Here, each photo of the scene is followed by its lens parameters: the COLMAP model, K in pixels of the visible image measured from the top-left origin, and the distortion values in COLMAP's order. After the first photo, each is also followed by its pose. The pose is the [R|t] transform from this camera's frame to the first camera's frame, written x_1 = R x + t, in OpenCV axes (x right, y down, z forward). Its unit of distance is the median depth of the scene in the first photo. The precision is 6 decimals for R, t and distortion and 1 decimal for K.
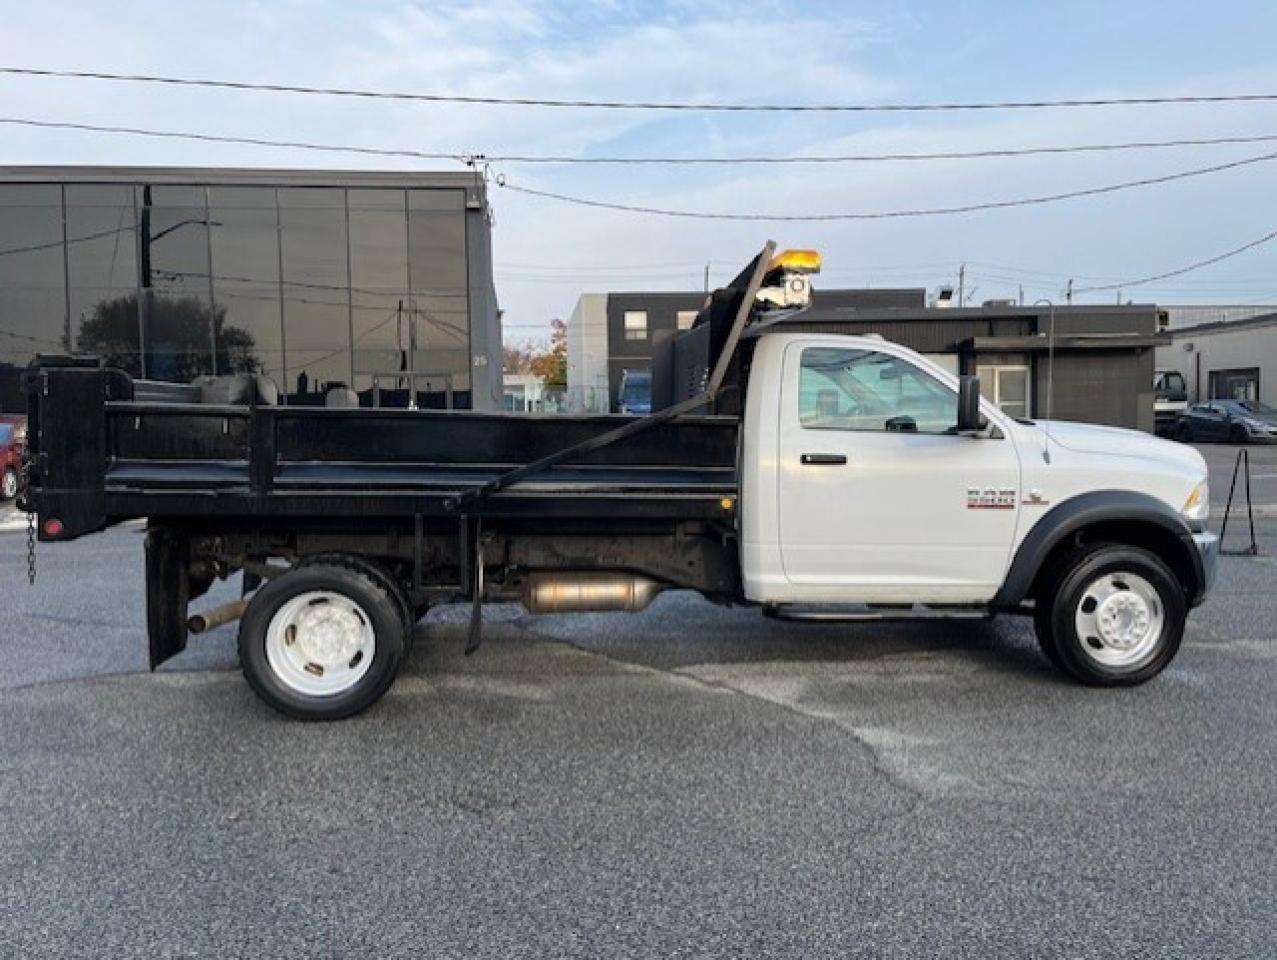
lens RADIAL K [[958.6, 0, 638.5], [0, 958.6, 480.0], [0, 0, 1]] dist [0.072986, -0.090634]
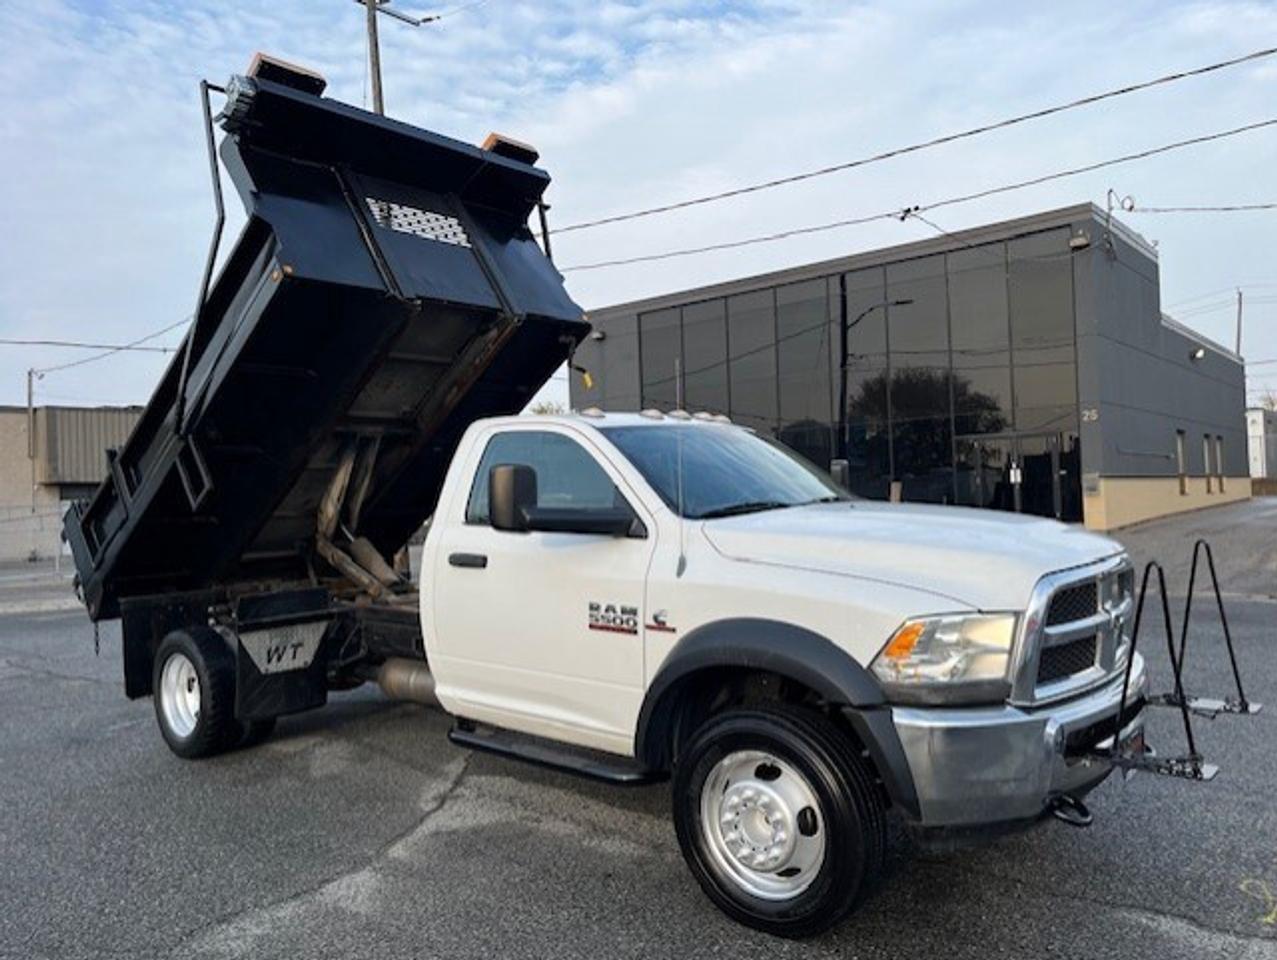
lens RADIAL K [[958.6, 0, 638.5], [0, 958.6, 480.0], [0, 0, 1]] dist [0.072986, -0.090634]
pose [[0.686758, -0.027827, -0.726354, 0.859542], [-0.017390, 0.998352, -0.054690, -0.044334], [0.726678, 0.050190, 0.685142, 0.462437]]
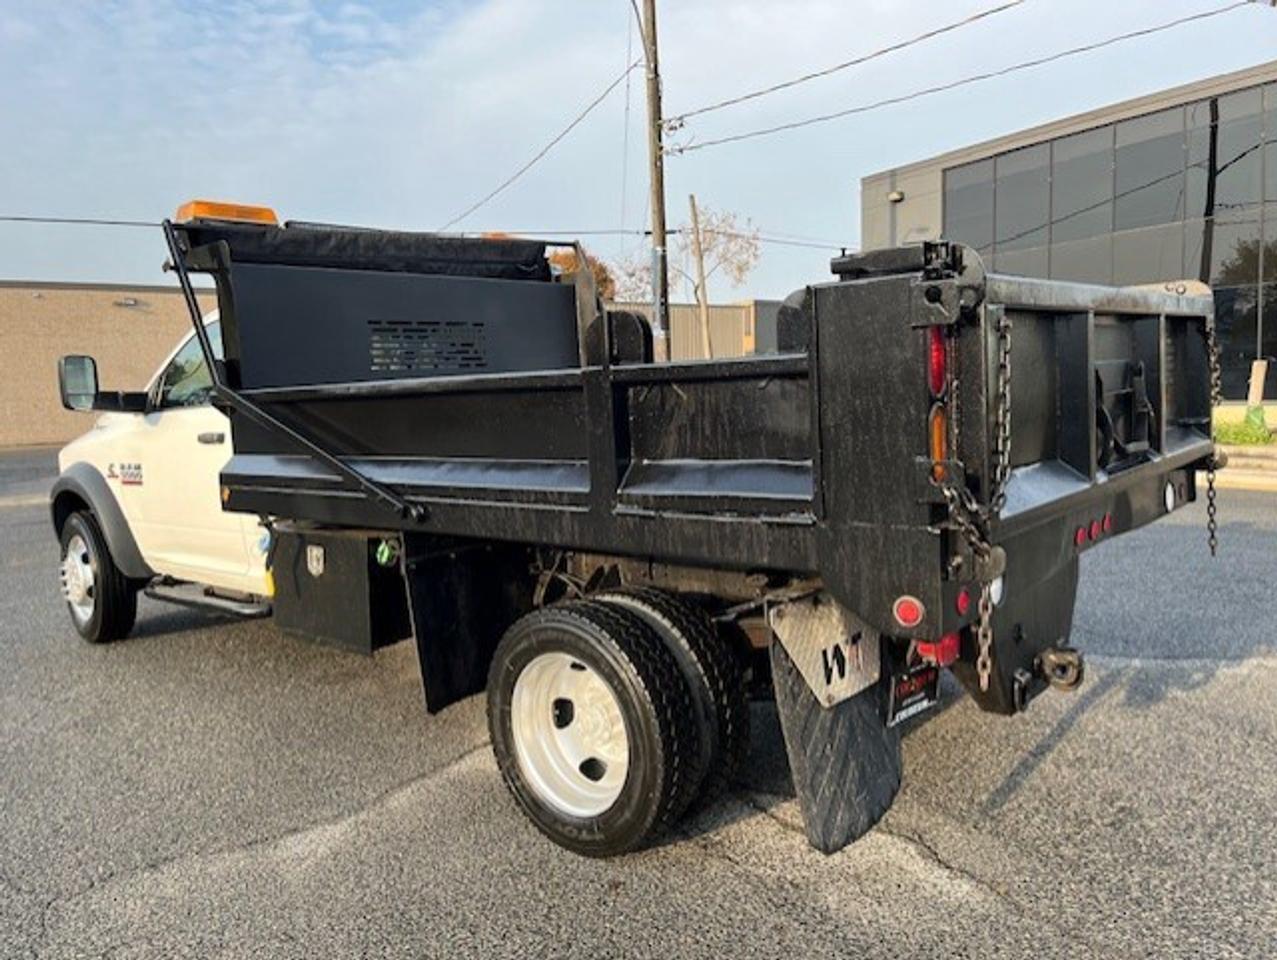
lens RADIAL K [[965.5, 0, 638.5], [0, 965.5, 480.0], [0, 0, 1]] dist [0.061186, -0.076707]
pose [[0.424009, 0.081251, -0.902006, 0.775619], [-0.035133, 0.996693, 0.073266, -0.044201], [0.904976, 0.000625, 0.425462, 0.734007]]
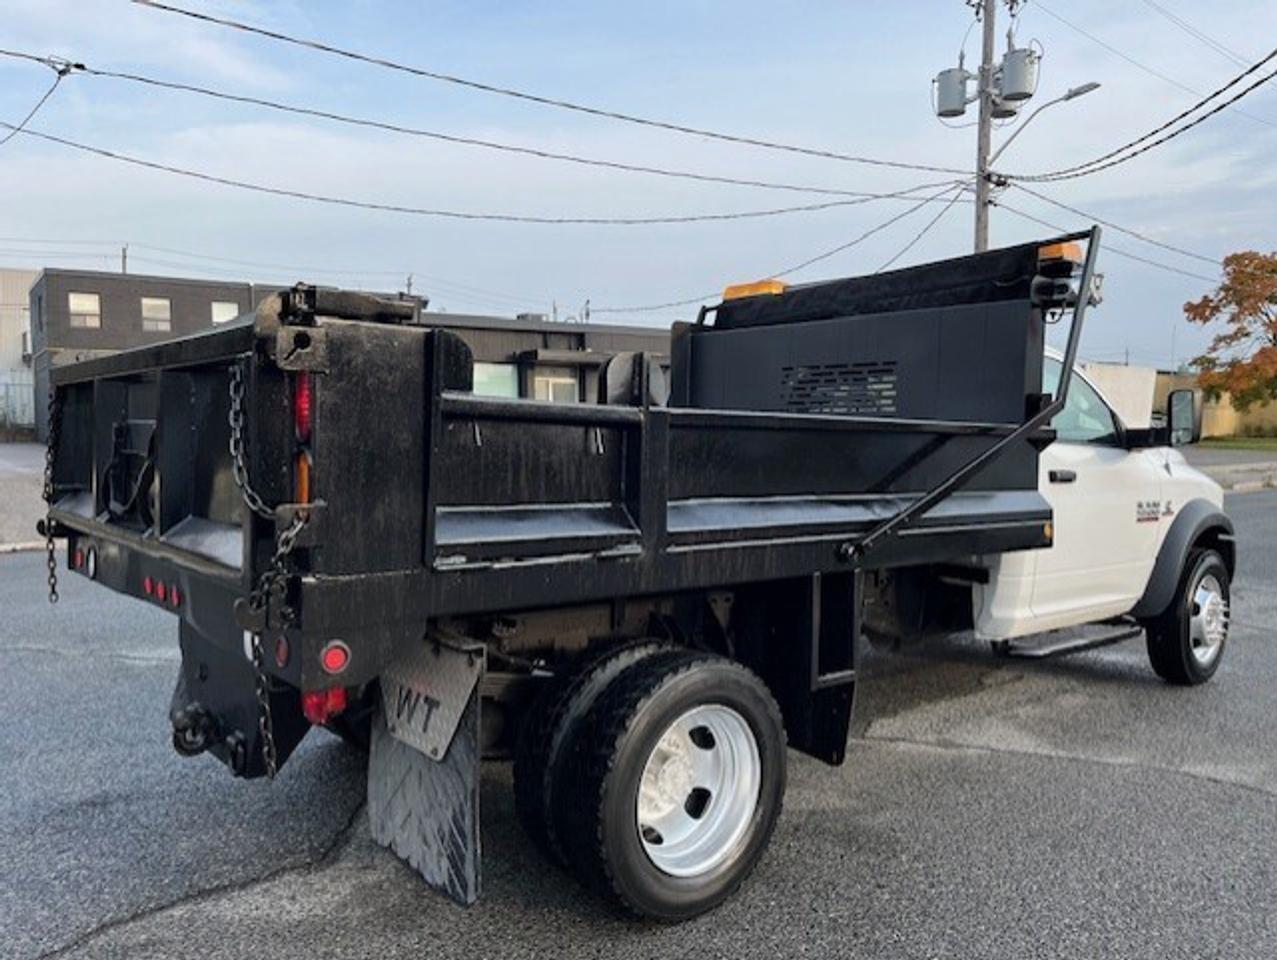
lens RADIAL K [[971.0, 0, 643.7], [0, 971.0, 469.7], [0, 0, 1]] dist [0.063985, -0.082435]
pose [[0.832502, -0.017456, 0.553746, -0.589558], [0.028520, 0.999529, -0.011369, -0.025471], [-0.553287, 0.025257, 0.832608, 0.409931]]
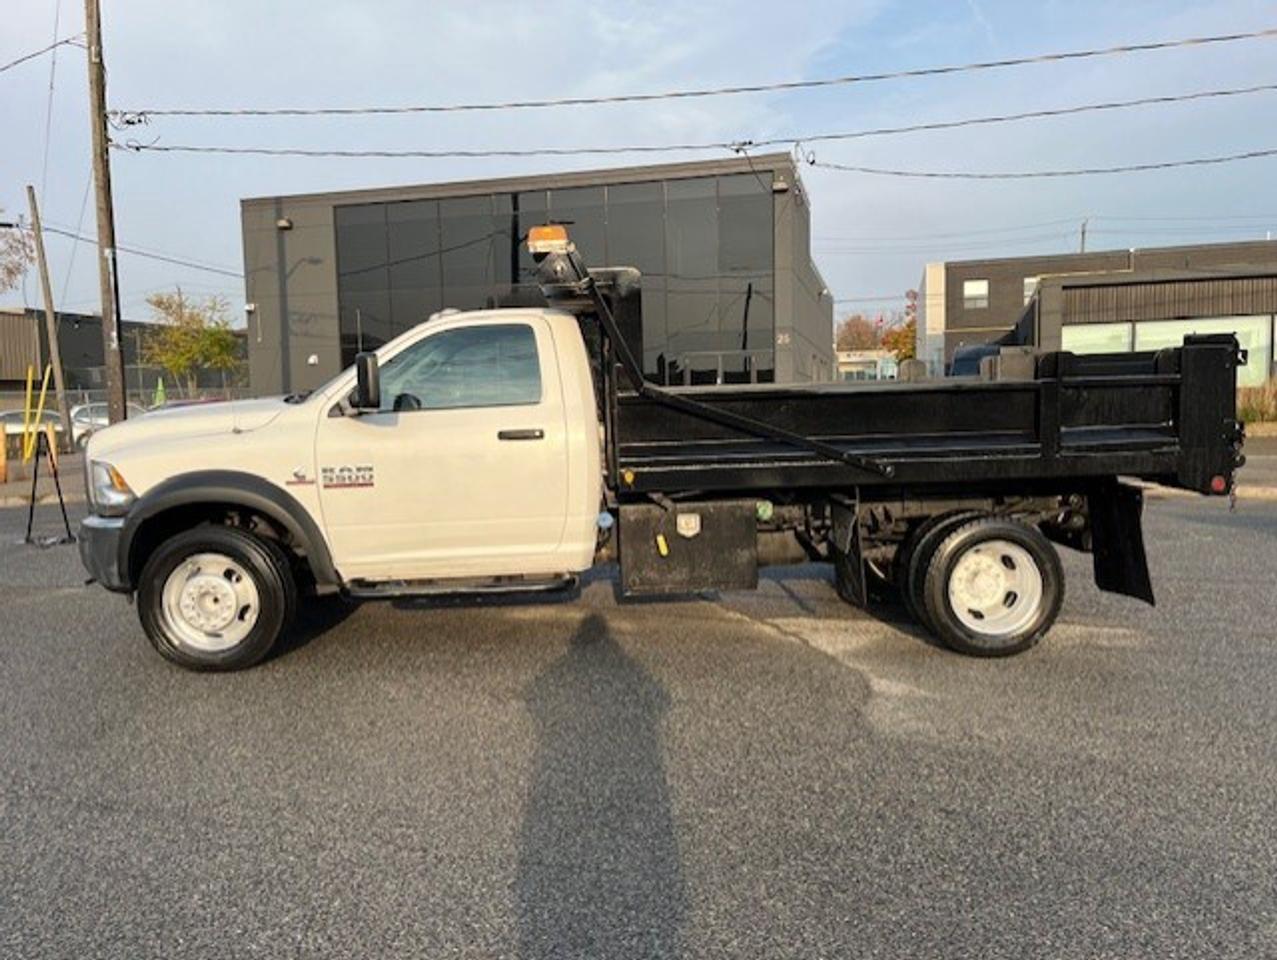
lens RADIAL K [[960.5, 0, 641.1], [0, 960.5, 463.8], [0, 0, 1]] dist [0.065523, -0.078995]
pose [[0.932643, 0.017107, -0.360394, 0.299852], [-0.014498, 0.999845, 0.009942, 0.011668], [0.360509, -0.004047, 0.932747, -0.069998]]
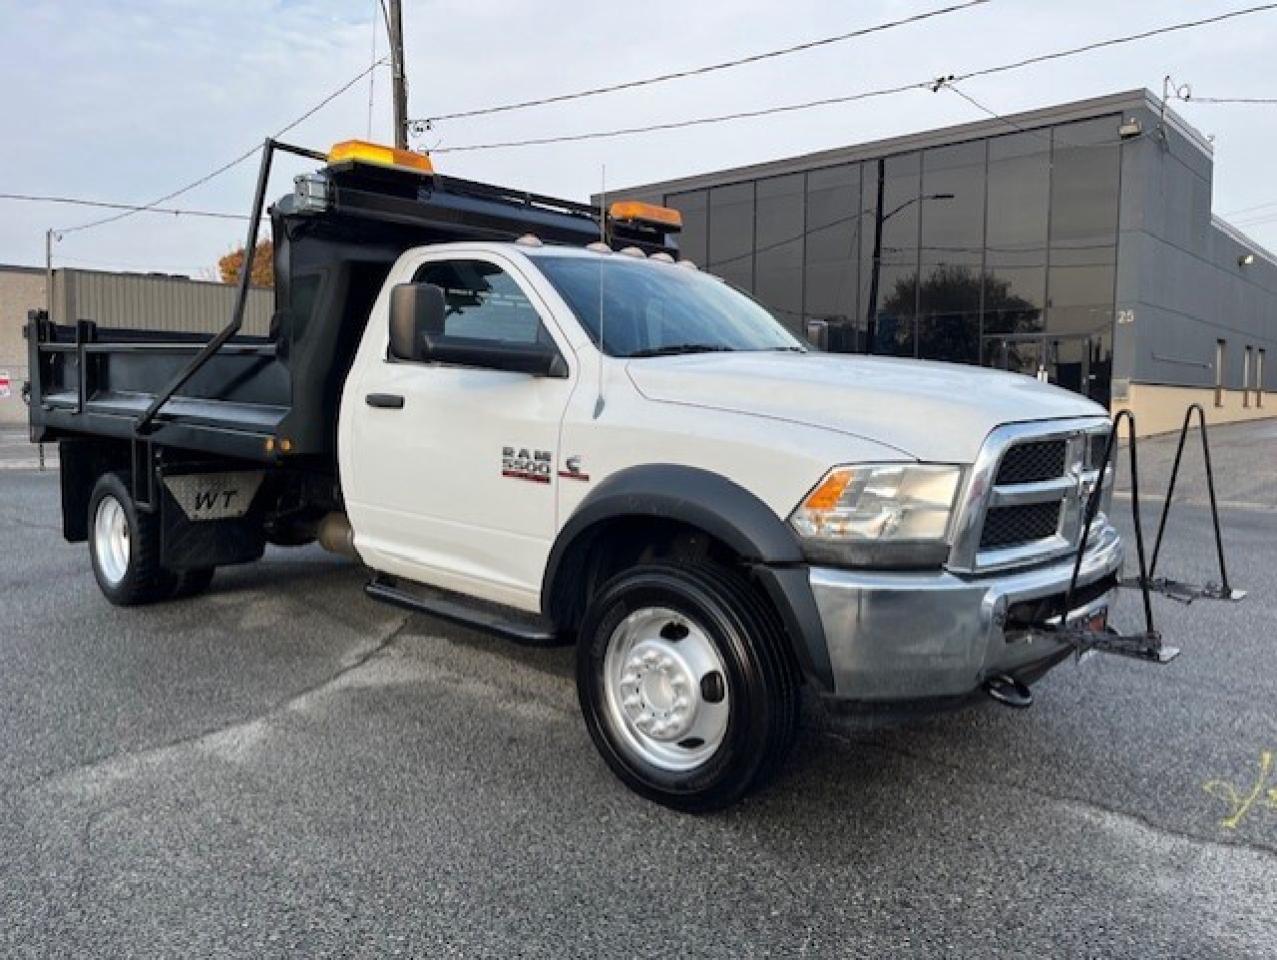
lens RADIAL K [[960.5, 0, 641.1], [0, 960.5, 463.8], [0, 0, 1]] dist [0.065523, -0.078995]
pose [[0.666916, 0.069546, -0.741880, 0.853142], [-0.061595, 0.997373, 0.038126, -0.010556], [0.742583, 0.020269, 0.669448, 0.567109]]
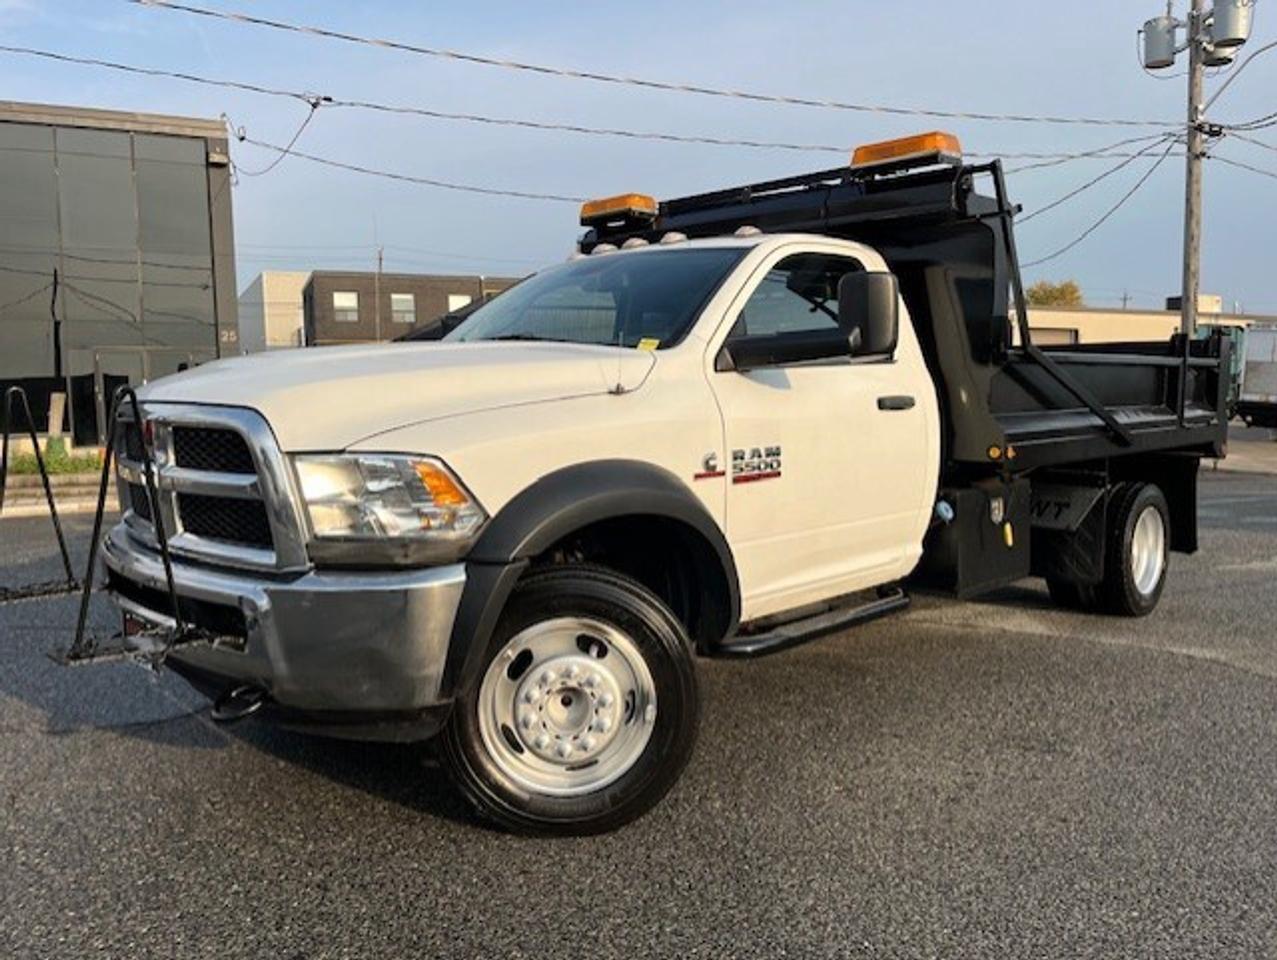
lens RADIAL K [[966.0, 0, 632.9], [0, 966.0, 474.3], [0, 0, 1]] dist [0.051885, -0.102821]
pose [[0.938580, -0.028152, 0.343912, -0.570388], [0.027841, 0.999595, 0.005844, 0.037374], [-0.343937, 0.004090, 0.938984, 0.164778]]
